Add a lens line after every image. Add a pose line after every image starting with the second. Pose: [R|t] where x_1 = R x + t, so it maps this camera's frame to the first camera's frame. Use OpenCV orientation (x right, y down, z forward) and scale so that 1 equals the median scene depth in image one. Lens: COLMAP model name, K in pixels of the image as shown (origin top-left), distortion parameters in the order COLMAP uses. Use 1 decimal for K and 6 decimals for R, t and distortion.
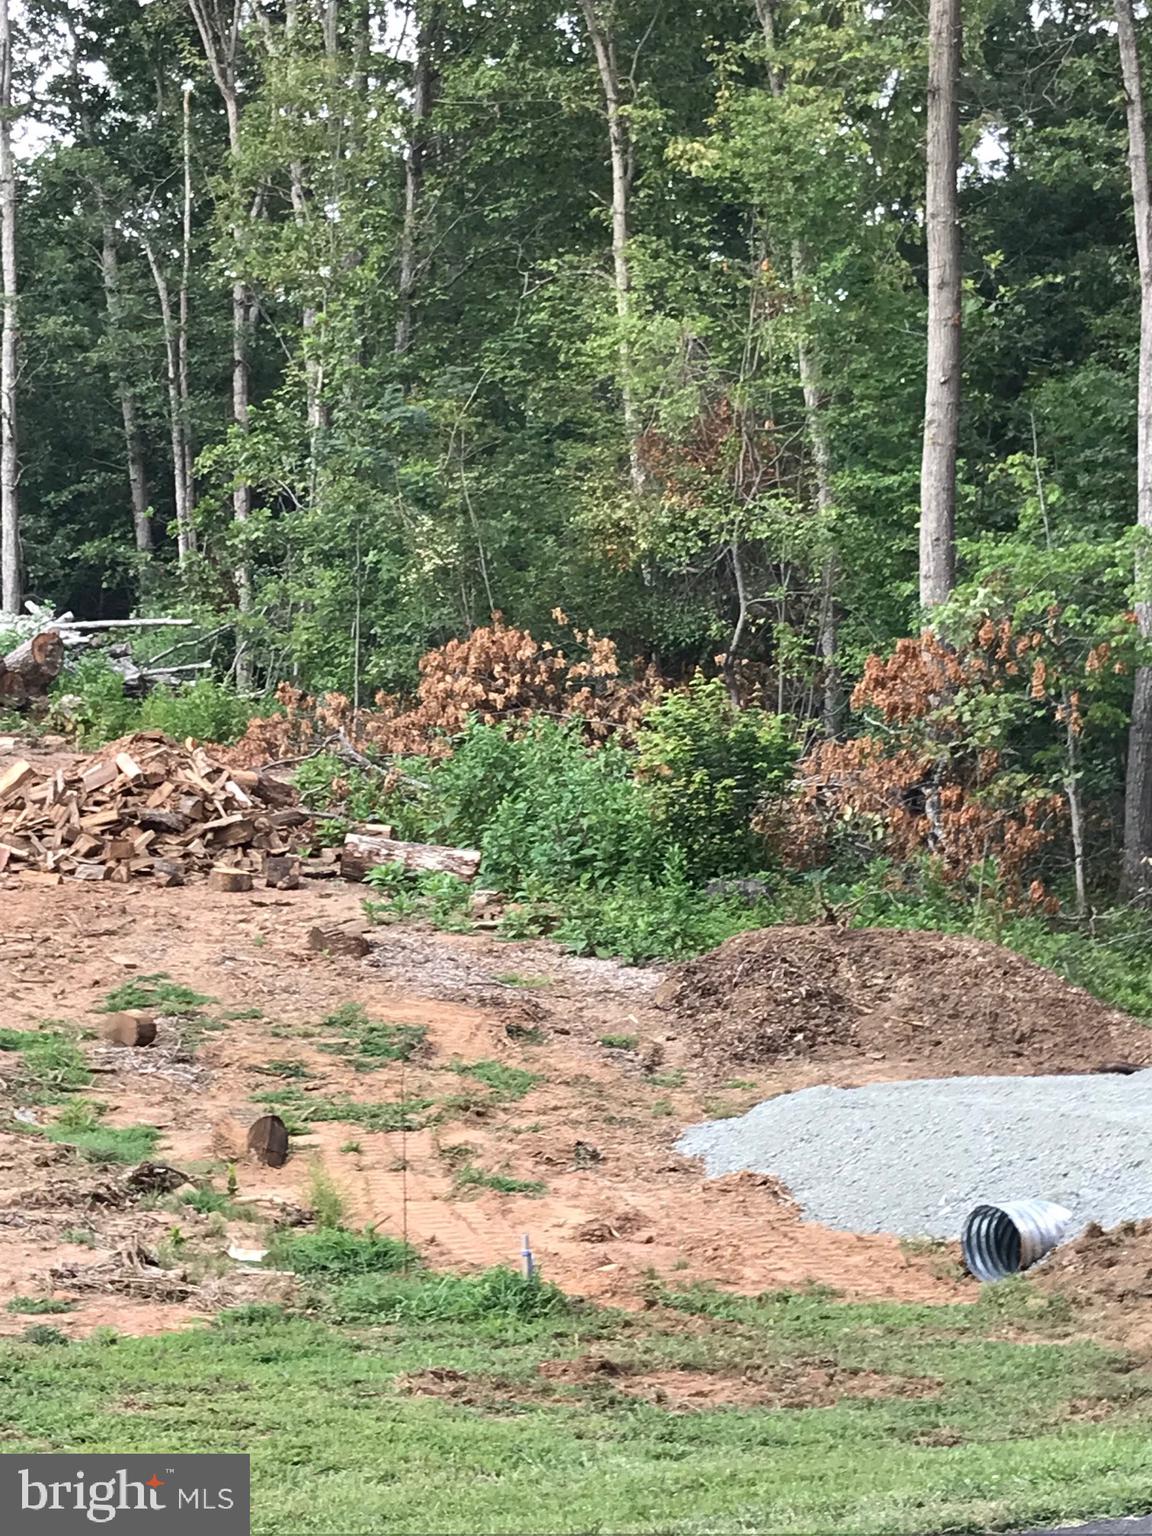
lens RADIAL K [[3108.9, 0, 576.0], [0, 3108.9, 768.0], [0, 0, 1]] dist [0.280547, -1.849349]
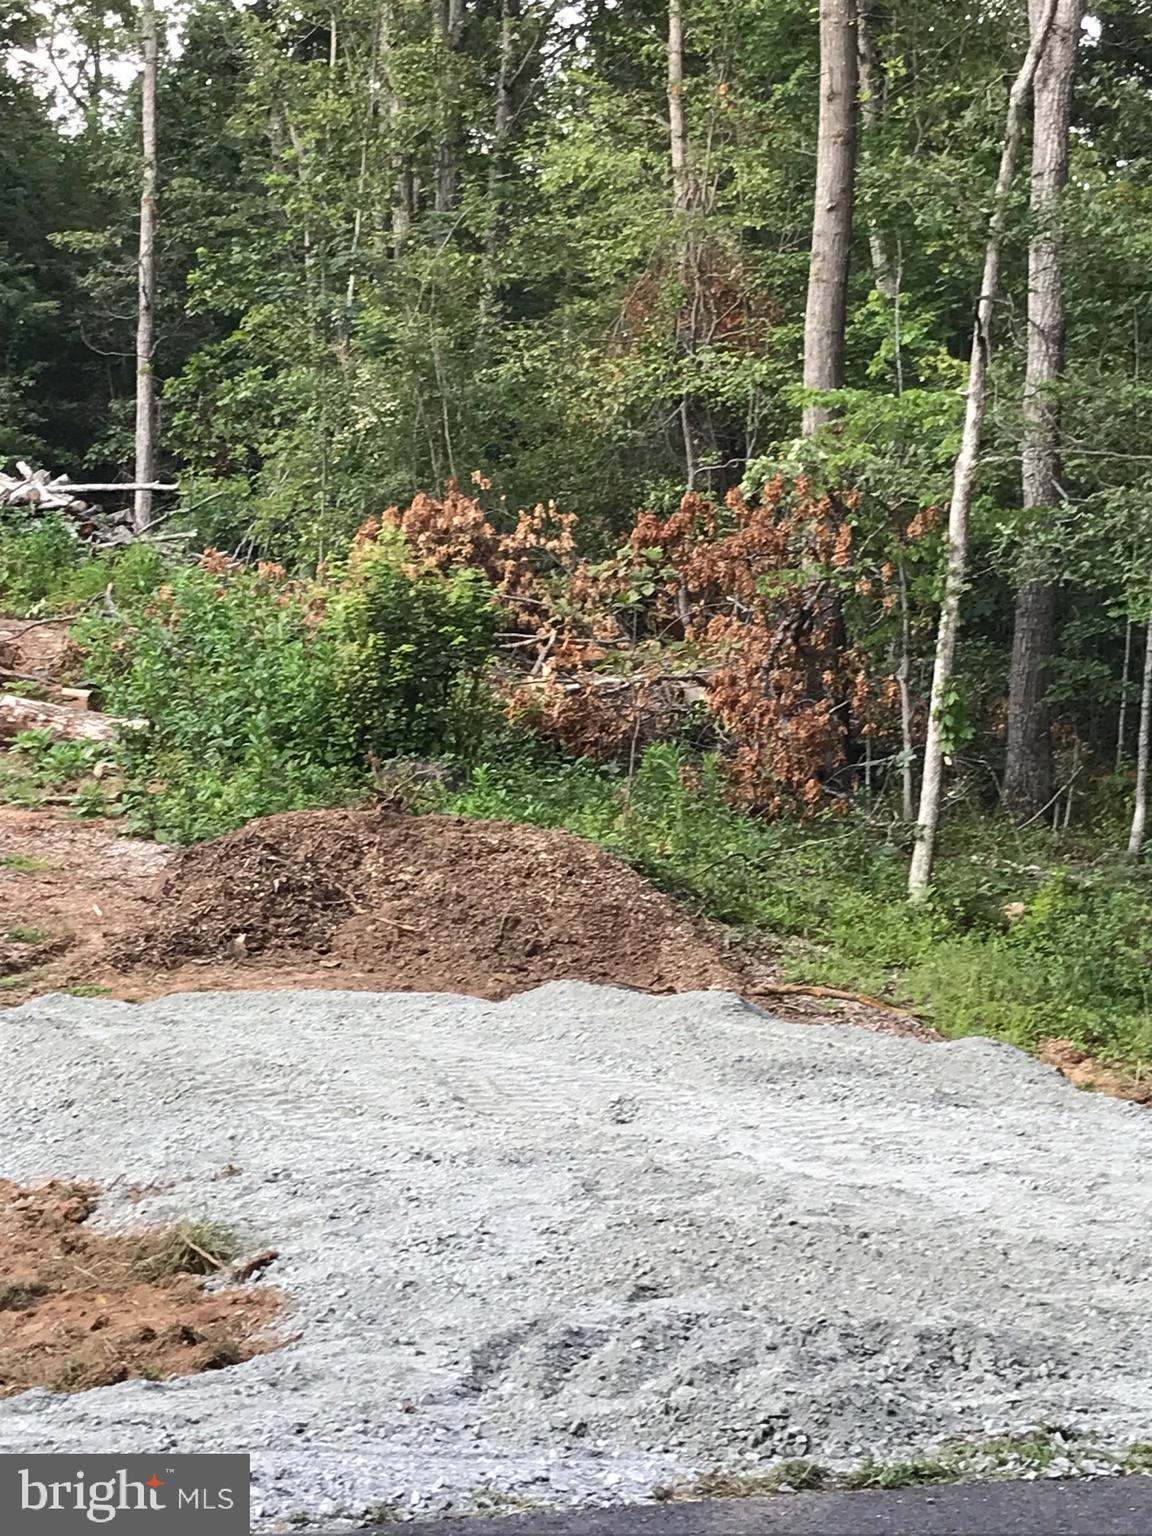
lens RADIAL K [[3106.3, 0, 576.0], [0, 3106.3, 768.0], [0, 0, 1]] dist [0.269210, -1.774704]
pose [[0.989535, 0.035054, -0.139968, 0.199318], [-0.031480, 0.999121, 0.027667, 0.011538], [0.140815, -0.022972, 0.989769, 0.144018]]
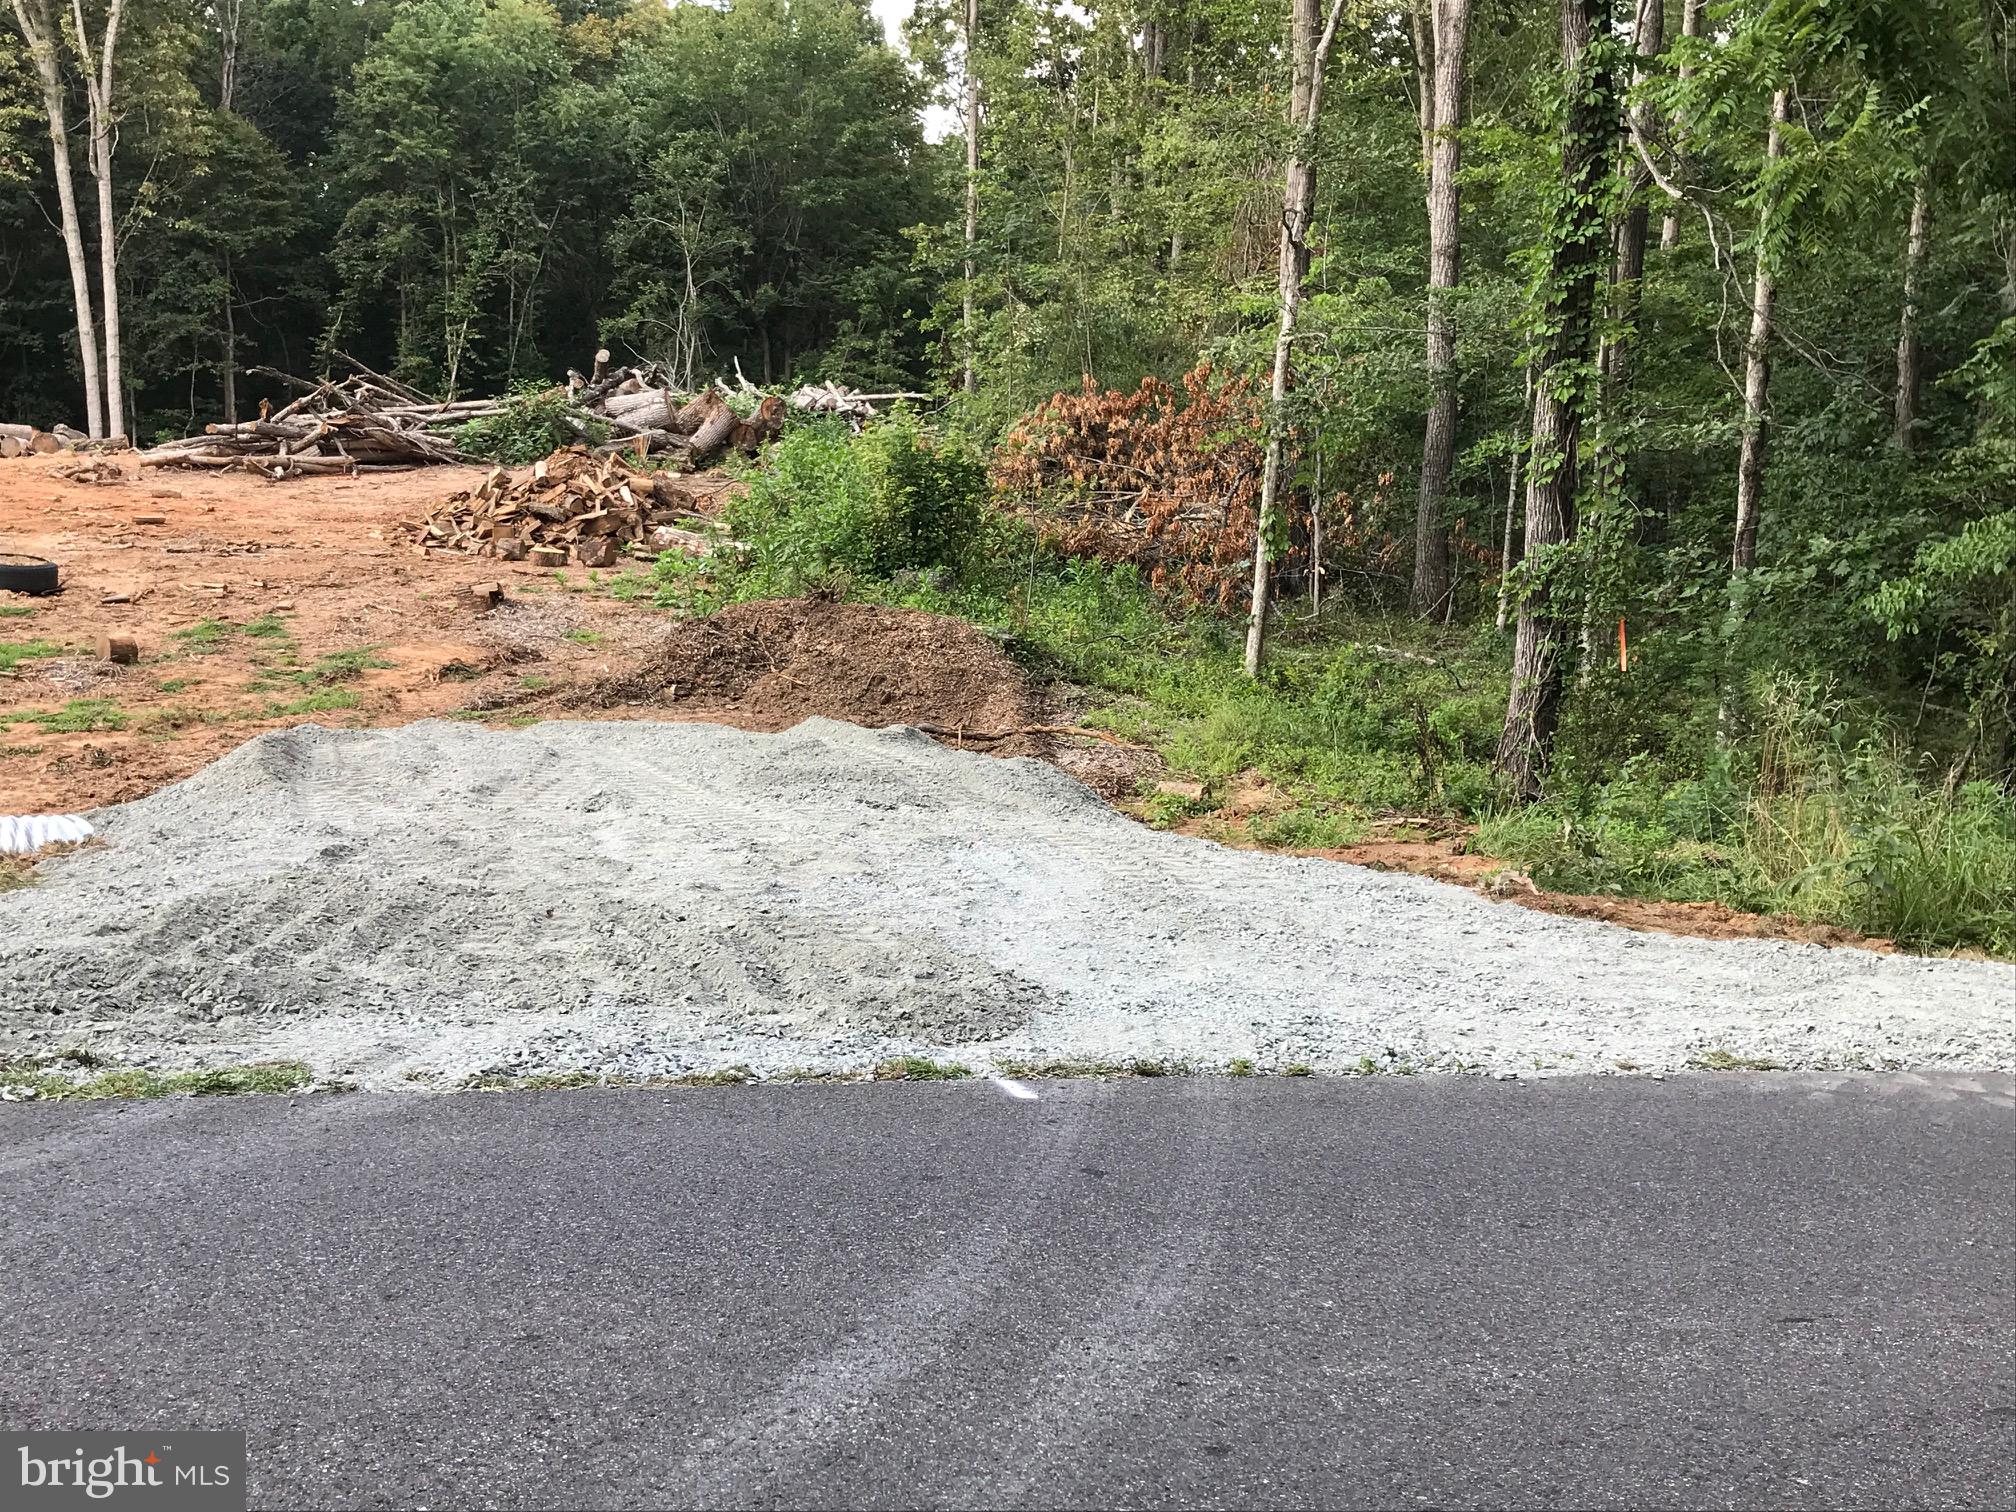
lens RADIAL K [[2063.0, 0, 977.9], [0, 2063.0, 749.2], [0, 0, 1]] dist [0.191657, -0.644256]
pose [[0.943994, 0.059568, -0.324541, 0.311295], [-0.027397, 0.994323, 0.102814, 0.019996], [0.328824, -0.088164, 0.940267, 0.231582]]
